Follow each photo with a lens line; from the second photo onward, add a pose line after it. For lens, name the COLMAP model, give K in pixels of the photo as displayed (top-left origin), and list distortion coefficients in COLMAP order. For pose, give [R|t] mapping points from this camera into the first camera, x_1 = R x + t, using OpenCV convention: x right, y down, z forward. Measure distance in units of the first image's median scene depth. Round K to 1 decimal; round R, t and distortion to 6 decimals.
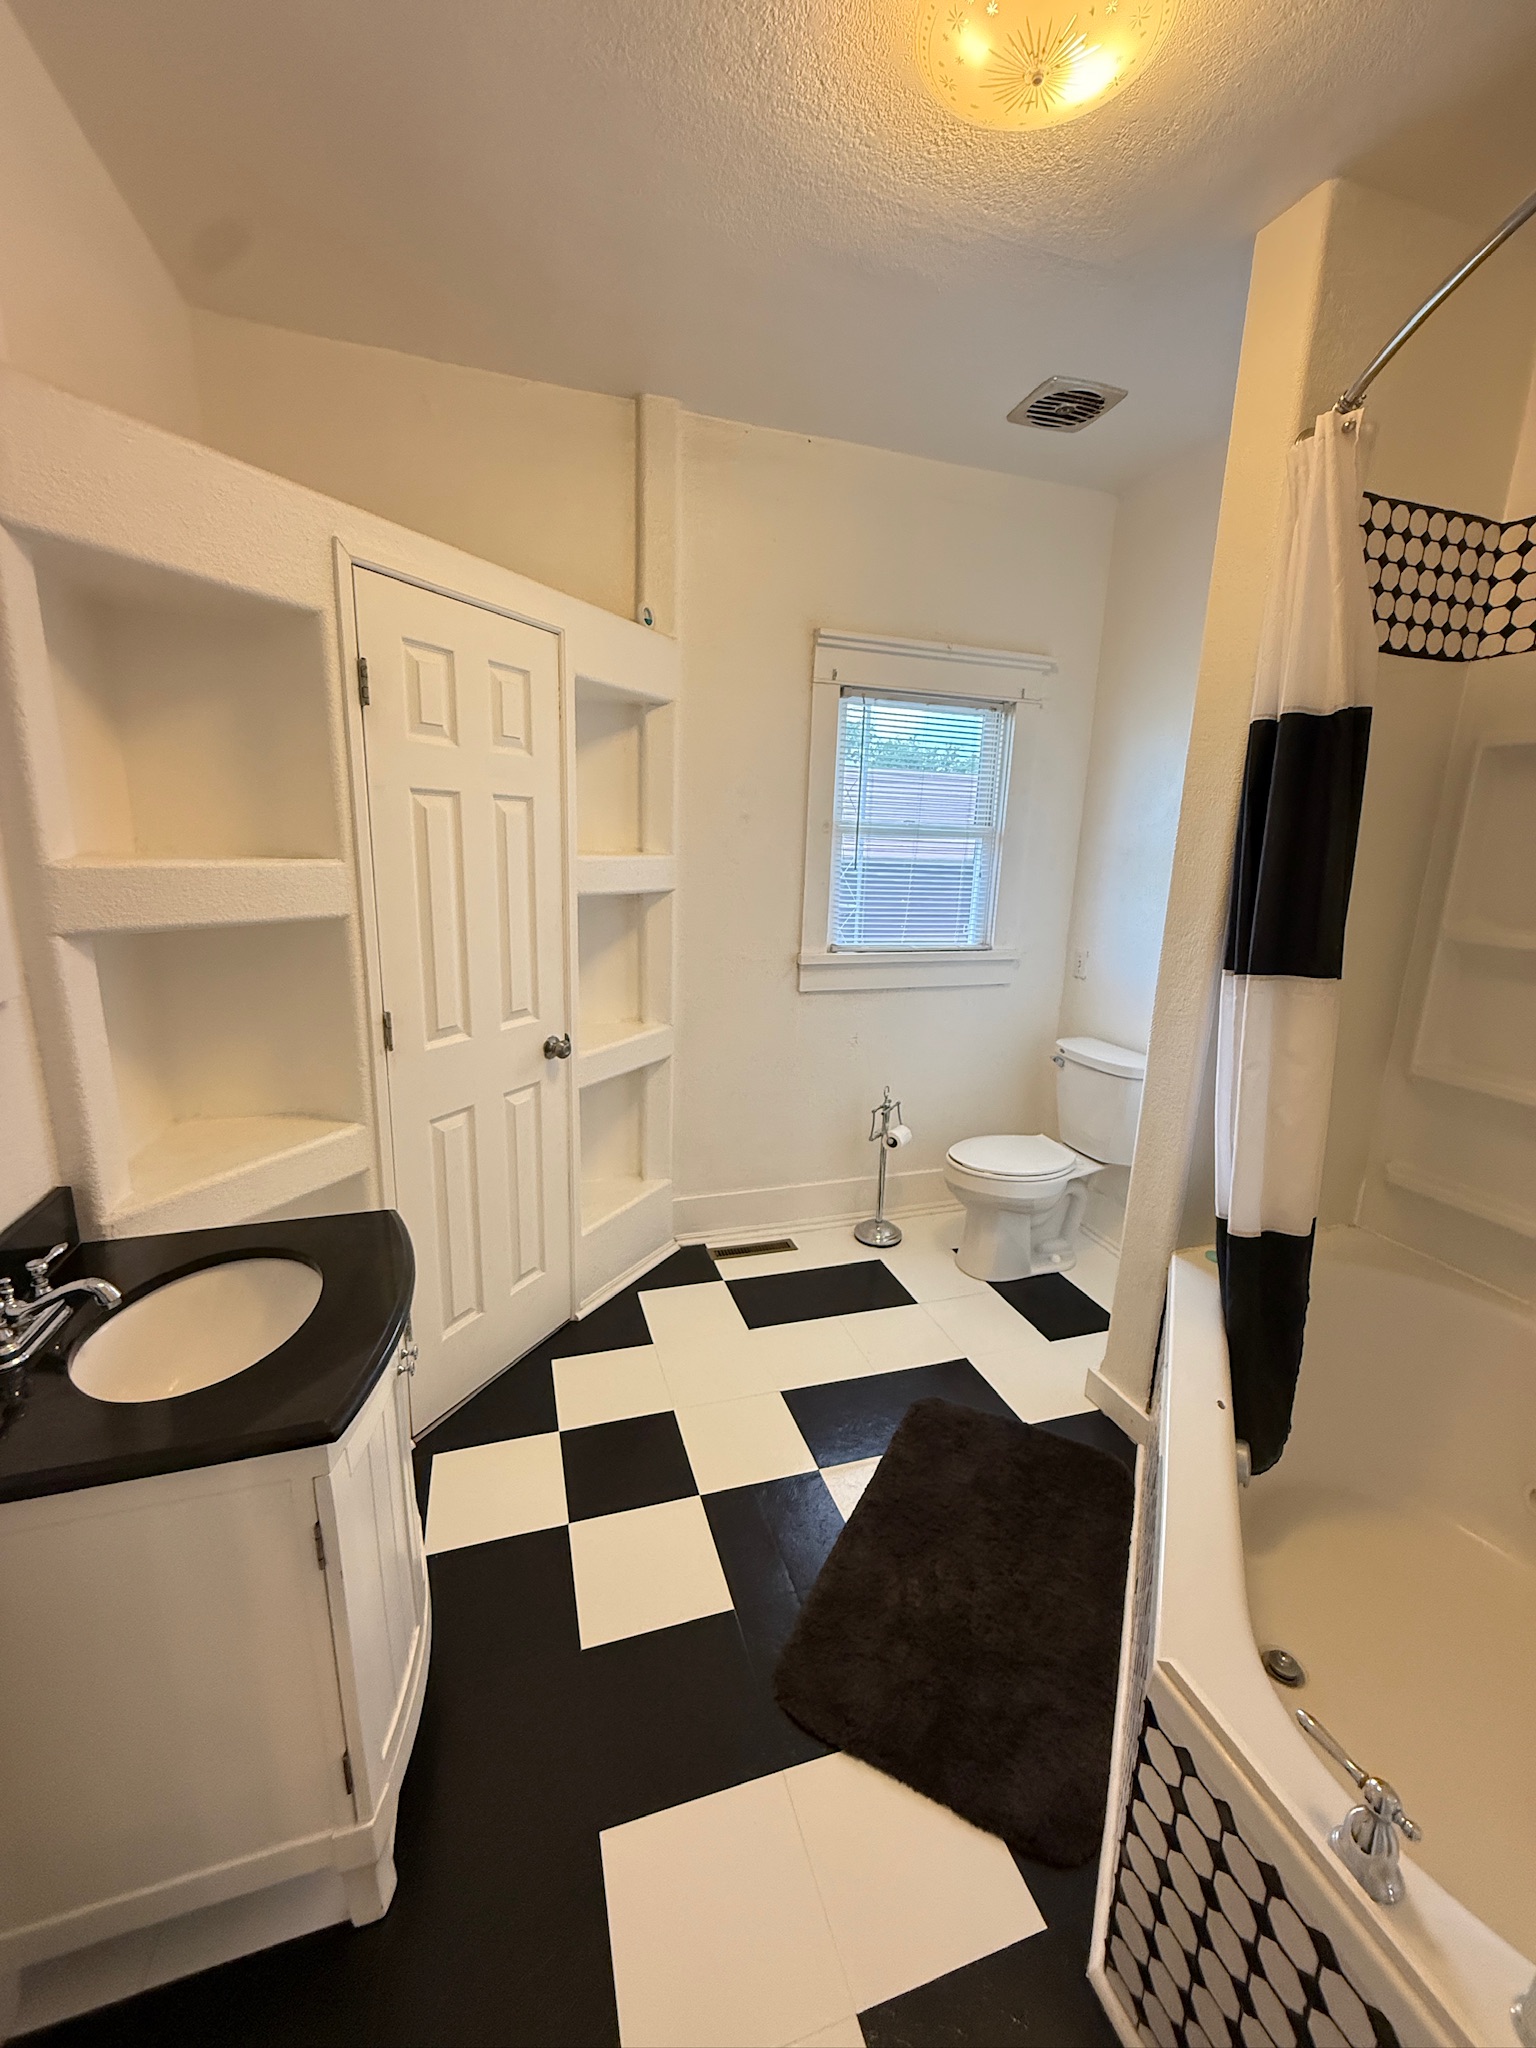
lens RADIAL K [[811.4, 0, 770.7], [0, 811.4, 1020.7], [0, 0, 1]] dist [-0.003781, 0.000269]
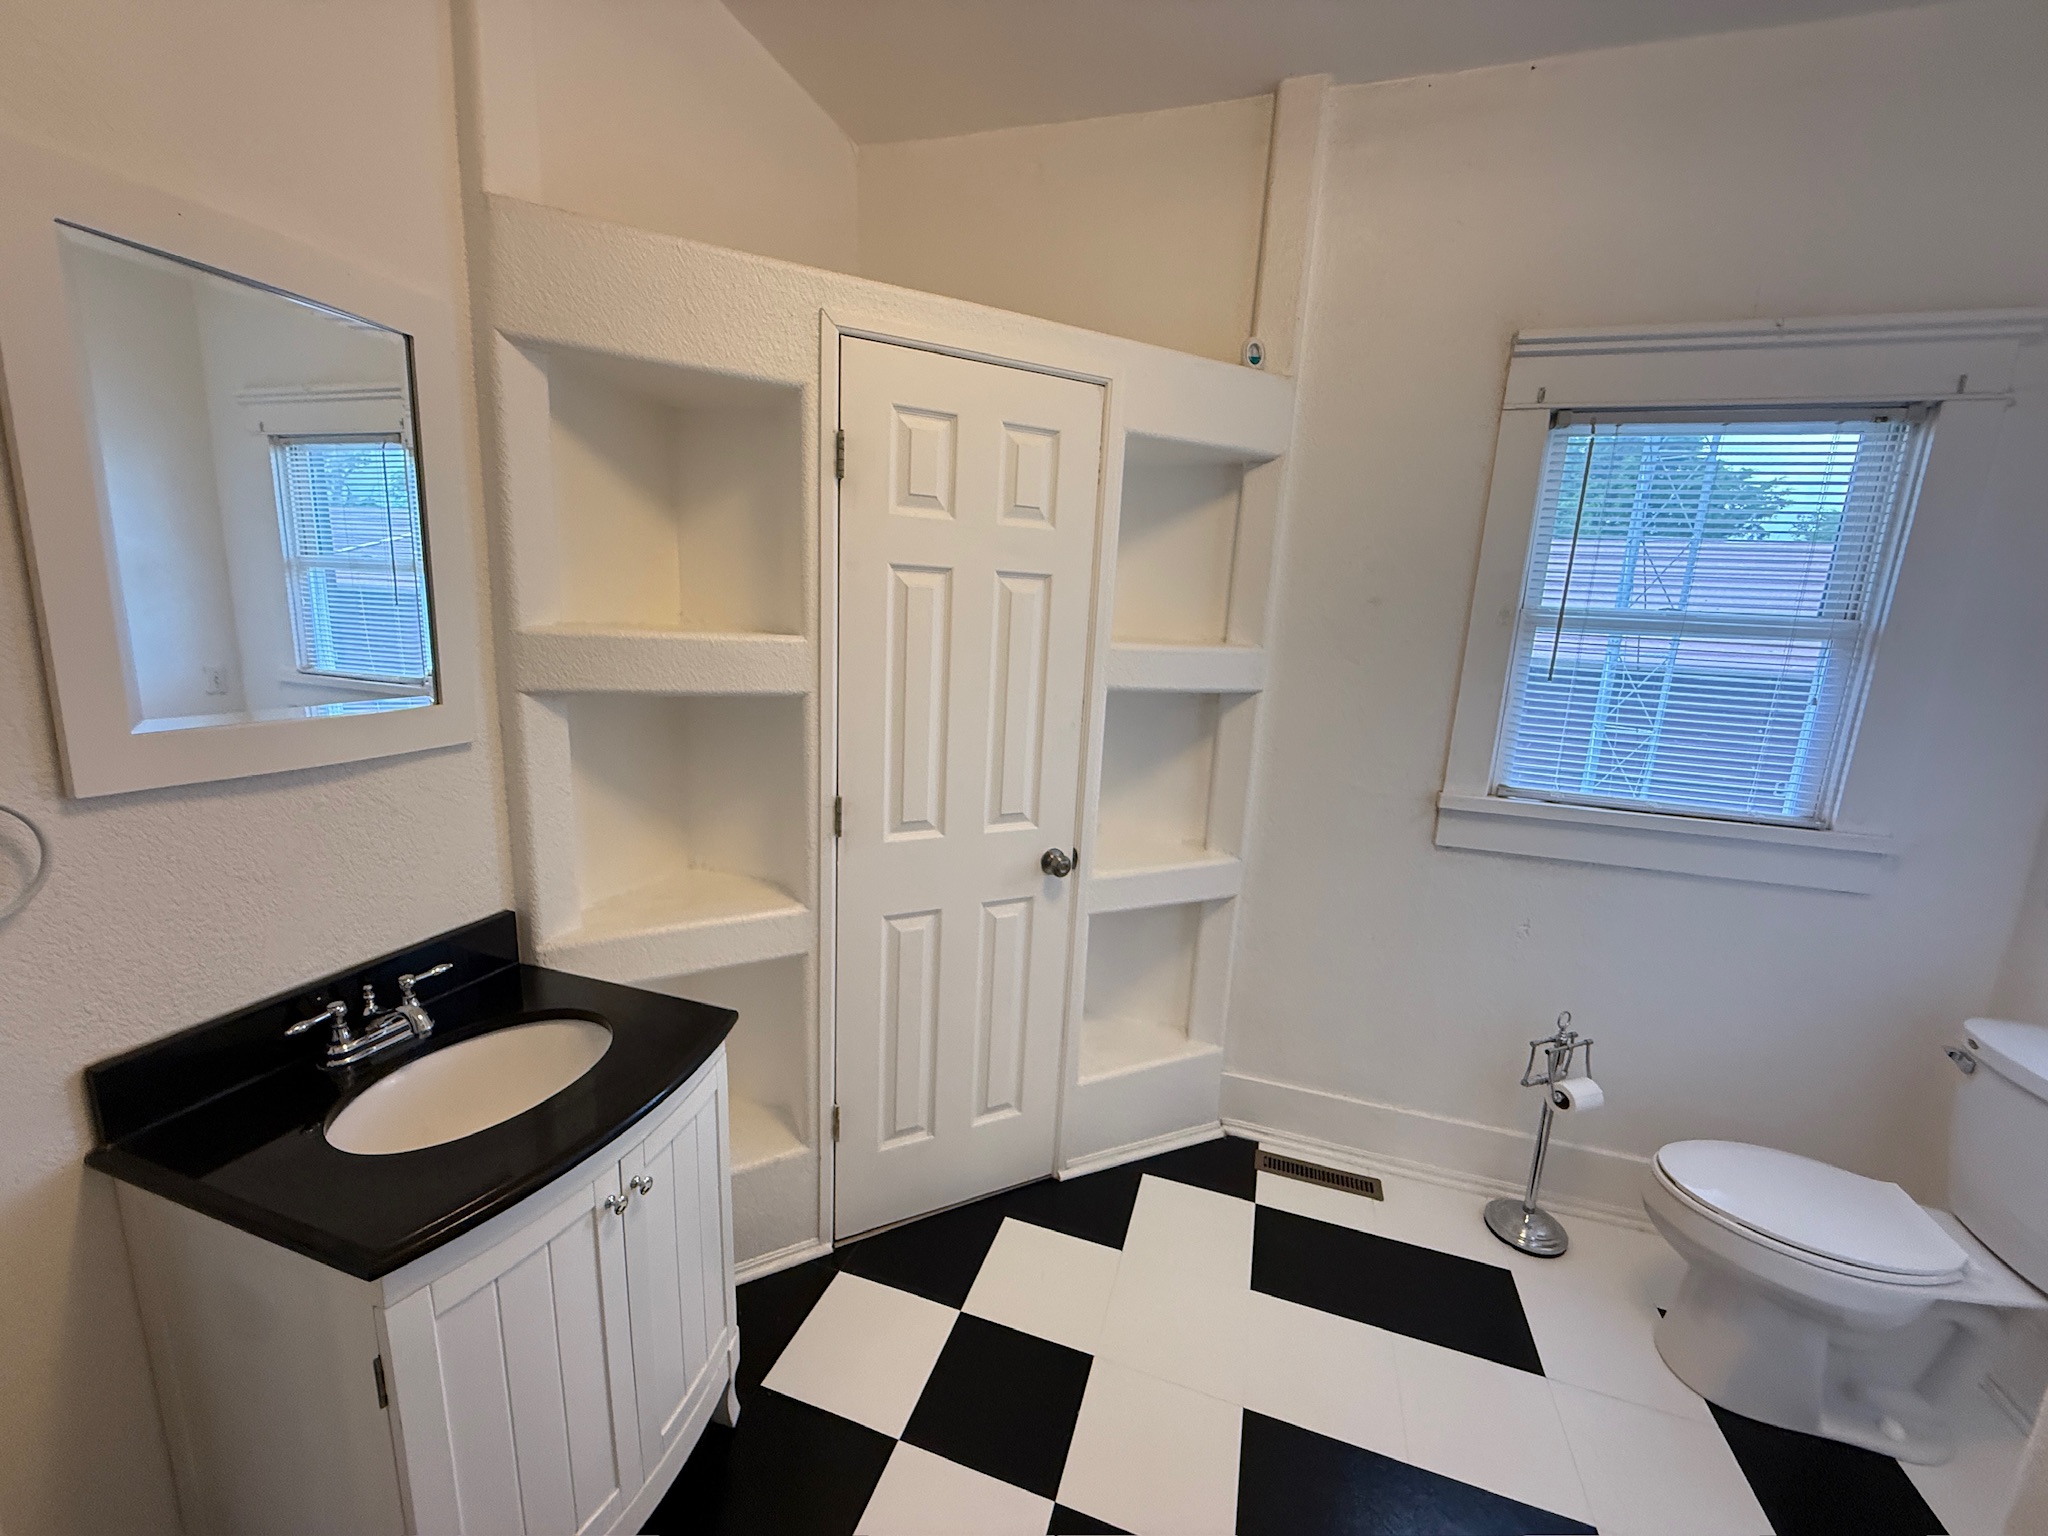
lens RADIAL K [[811.4, 0, 1019.5], [0, 811.4, 769.0], [0, 0, 1]] dist [-0.003781, 0.000269]
pose [[0.802246, 0.122029, -0.584389, 0.173678], [-0.153198, 0.988188, -0.003962, -0.049291], [0.577002, 0.092706, 0.811464, 0.237906]]
